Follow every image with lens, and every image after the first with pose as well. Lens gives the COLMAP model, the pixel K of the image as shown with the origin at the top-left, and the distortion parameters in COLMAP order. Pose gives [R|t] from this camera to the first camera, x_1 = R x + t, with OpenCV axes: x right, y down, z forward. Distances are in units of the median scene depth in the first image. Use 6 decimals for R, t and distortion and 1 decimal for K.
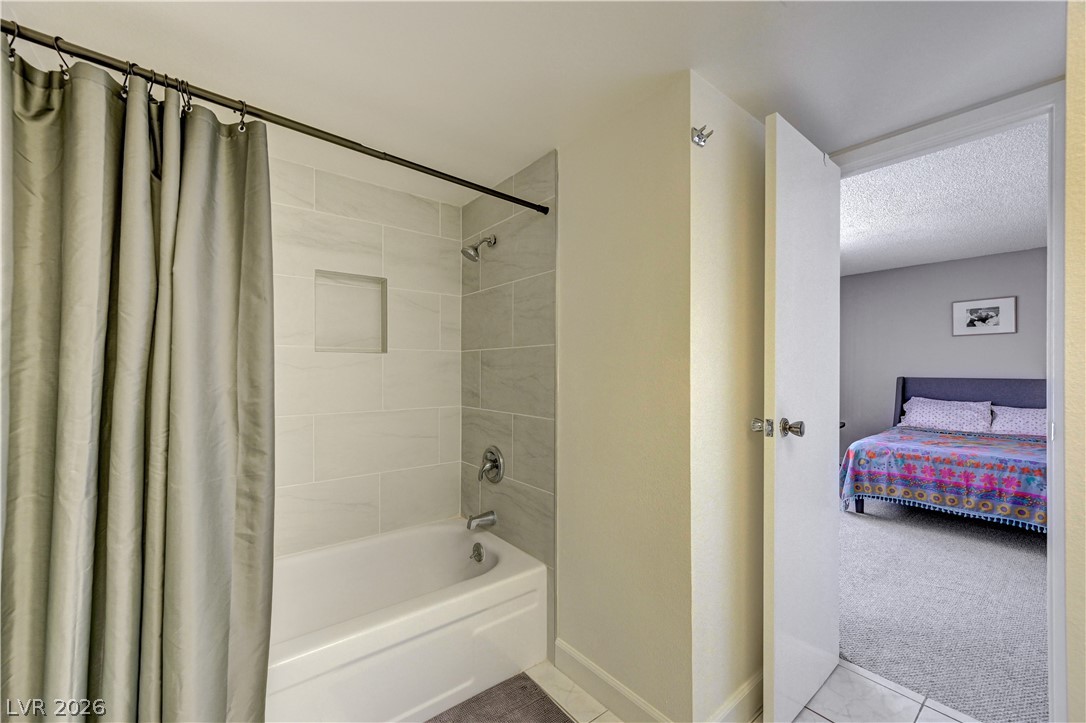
lens RADIAL K [[430.8, 0, 544.4], [0, 430.8, 362.0], [0, 0, 1]] dist [-0.000145, -0.000008]
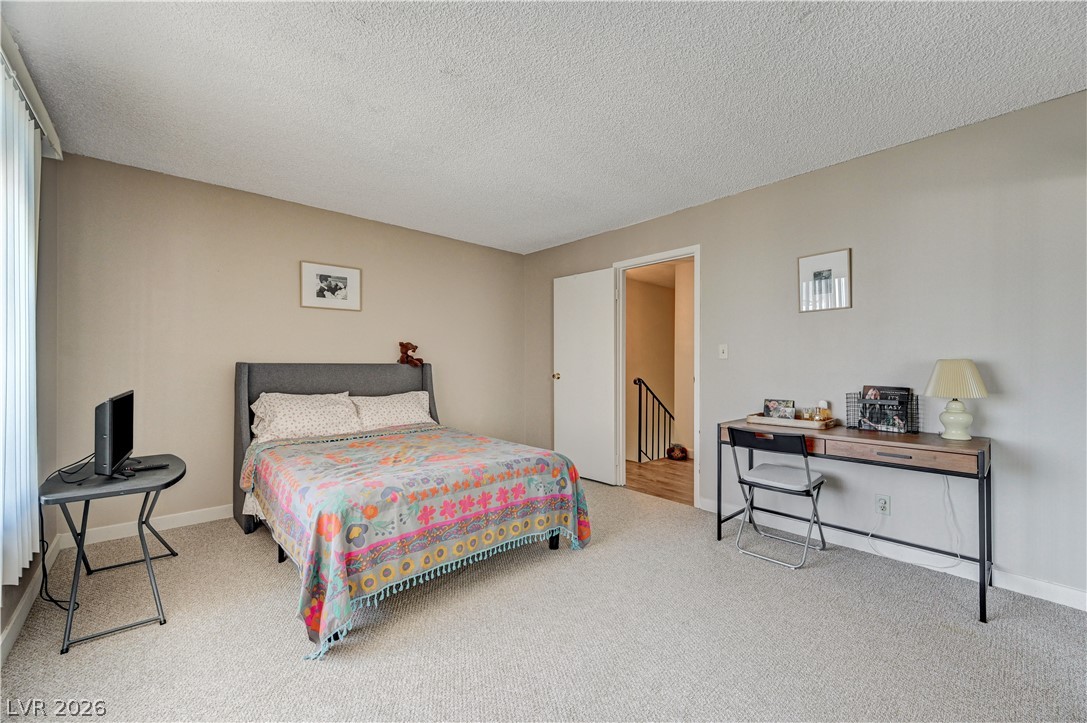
lens RADIAL K [[434.1, 0, 545.0], [0, 434.1, 364.4], [0, 0, 1]] dist [-0.001659, -0.000763]
pose [[-0.059138, -0.002717, 0.998246, 0.250946], [-0.018891, 0.999820, 0.001602, 0.040453], [-0.998071, -0.018763, -0.059178, 0.862669]]
